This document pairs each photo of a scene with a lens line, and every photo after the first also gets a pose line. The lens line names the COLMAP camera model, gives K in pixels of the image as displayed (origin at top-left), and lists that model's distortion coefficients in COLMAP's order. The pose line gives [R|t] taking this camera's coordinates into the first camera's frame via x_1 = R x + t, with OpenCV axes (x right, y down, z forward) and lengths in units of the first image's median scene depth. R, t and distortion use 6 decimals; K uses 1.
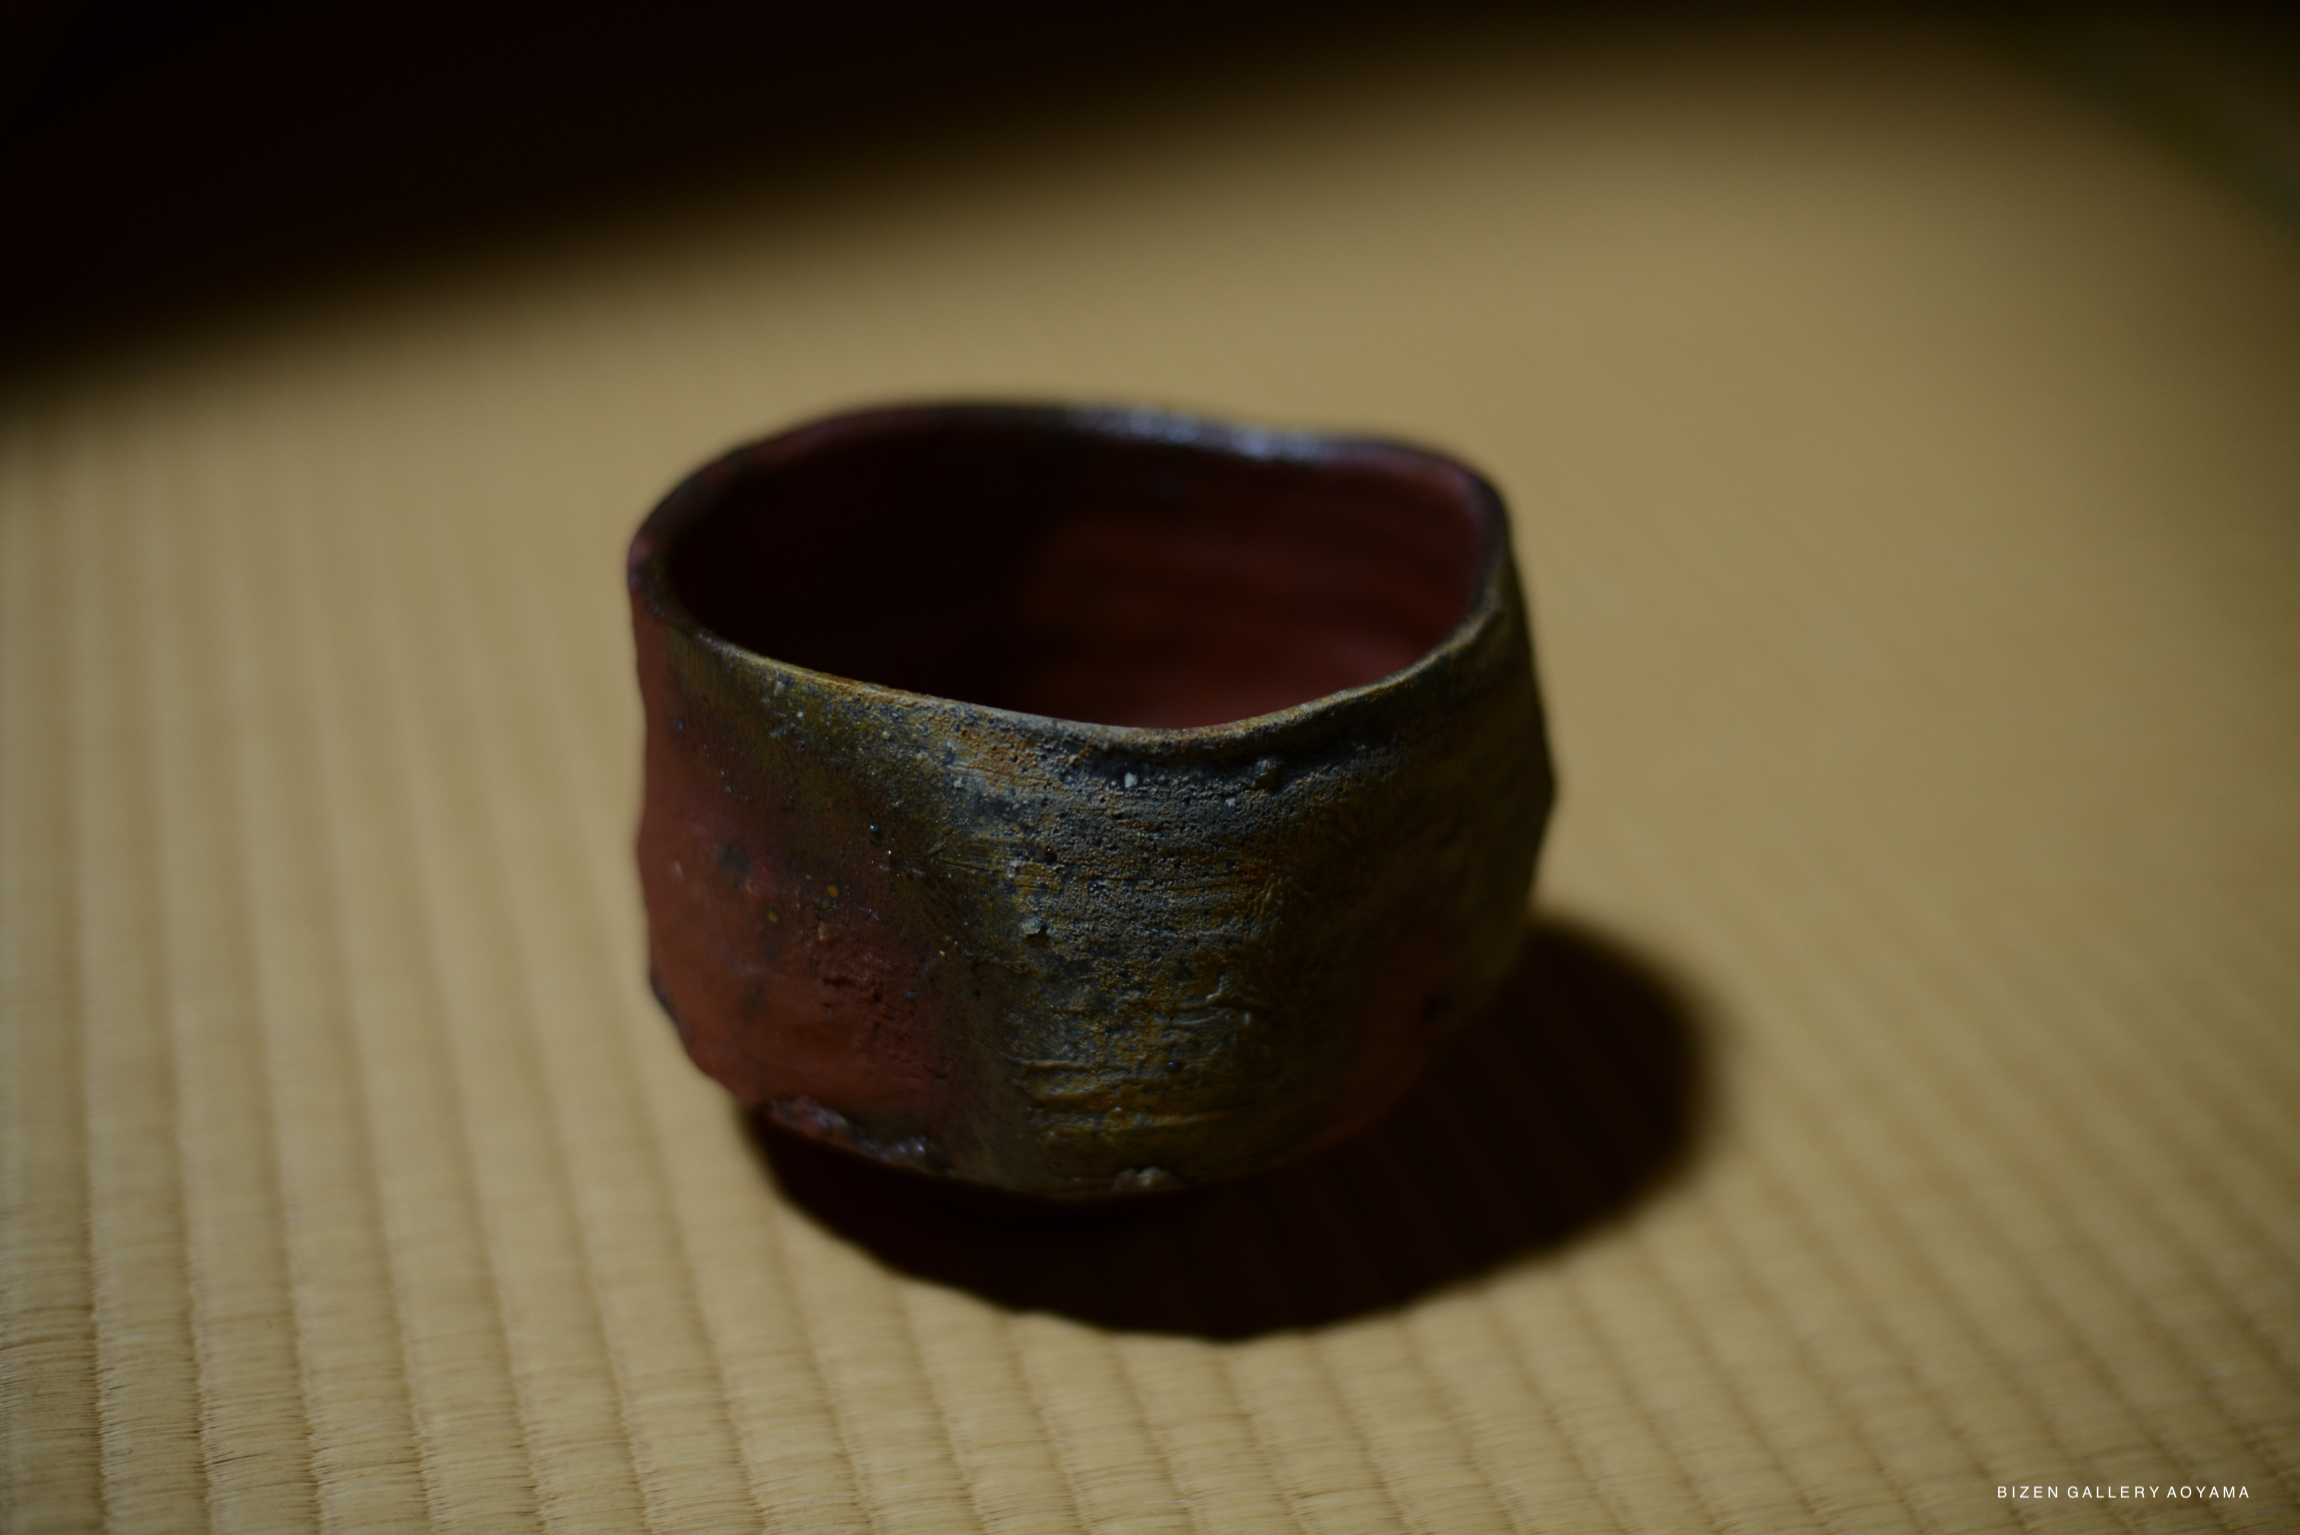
lens RADIAL K [[3328.2, 0, 1150.0], [0, 3328.2, 767.5], [0, 0, 1]] dist [0.005429, 0.005600]
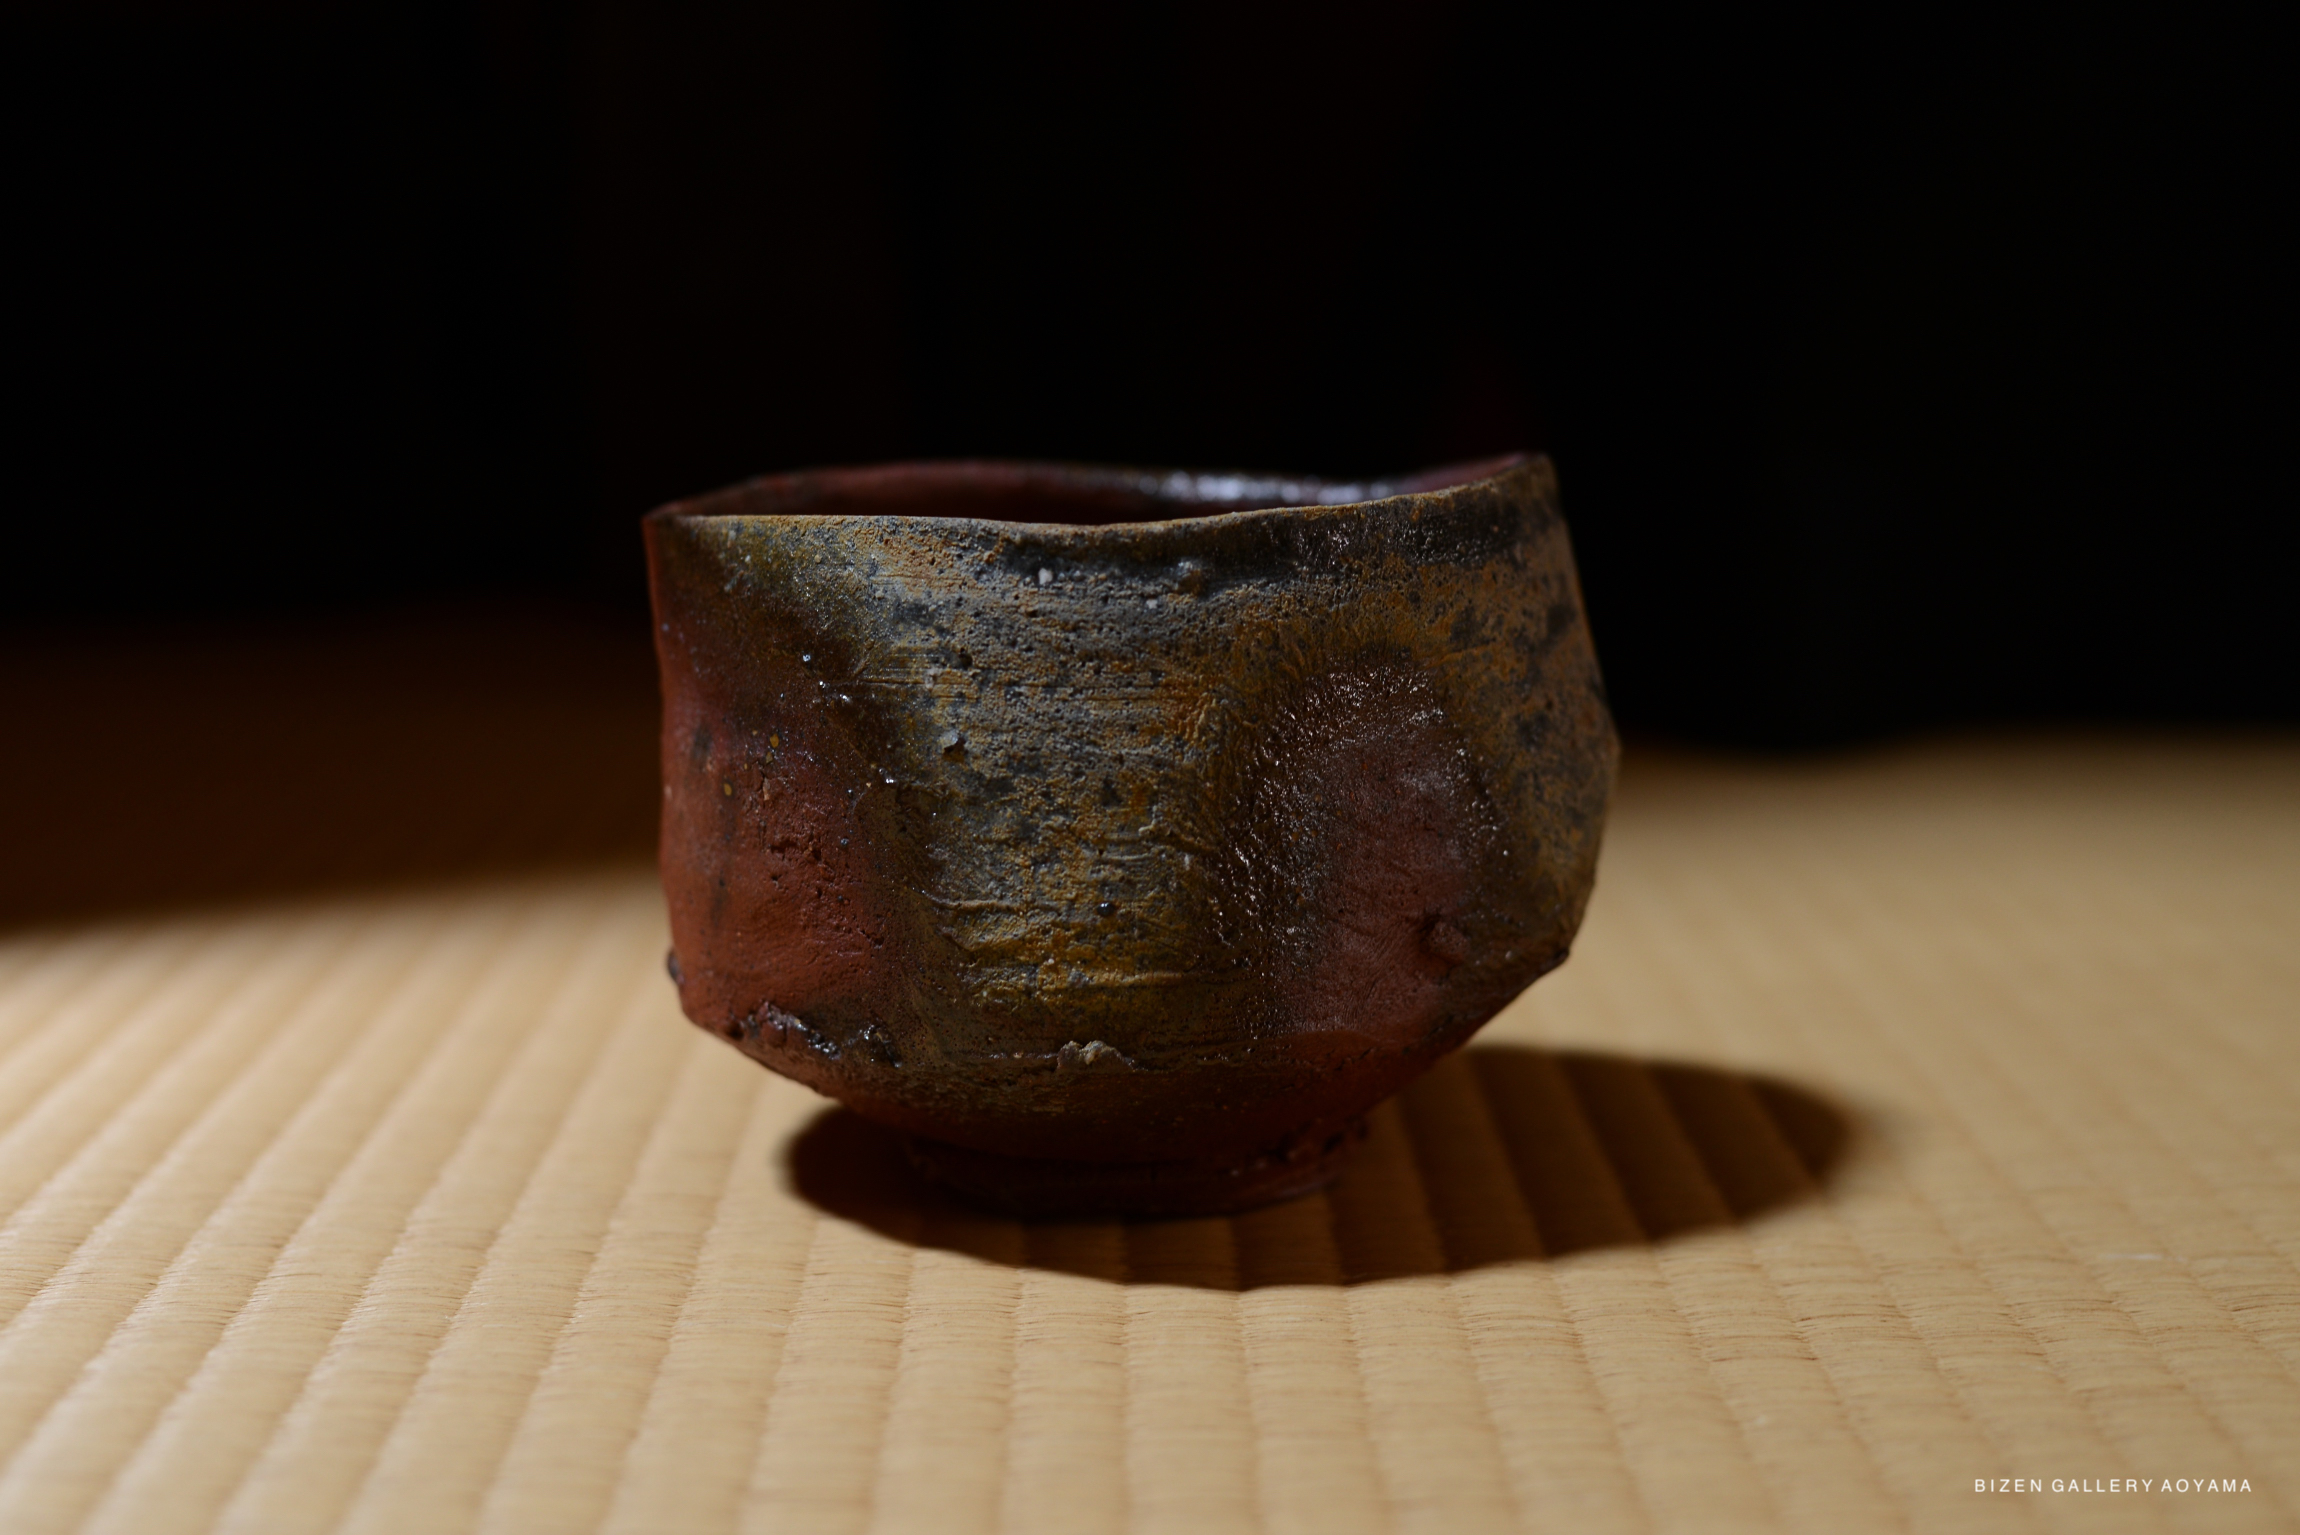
lens RADIAL K [[3328.2, 0, 1150.0], [0, 3328.2, 767.5], [0, 0, 1]] dist [0.005429, 0.005600]
pose [[0.972786, -0.033064, -0.229332, 0.239429], [-0.045571, 0.943131, -0.329283, 0.366714], [0.227178, 0.330773, 0.915958, 0.133159]]
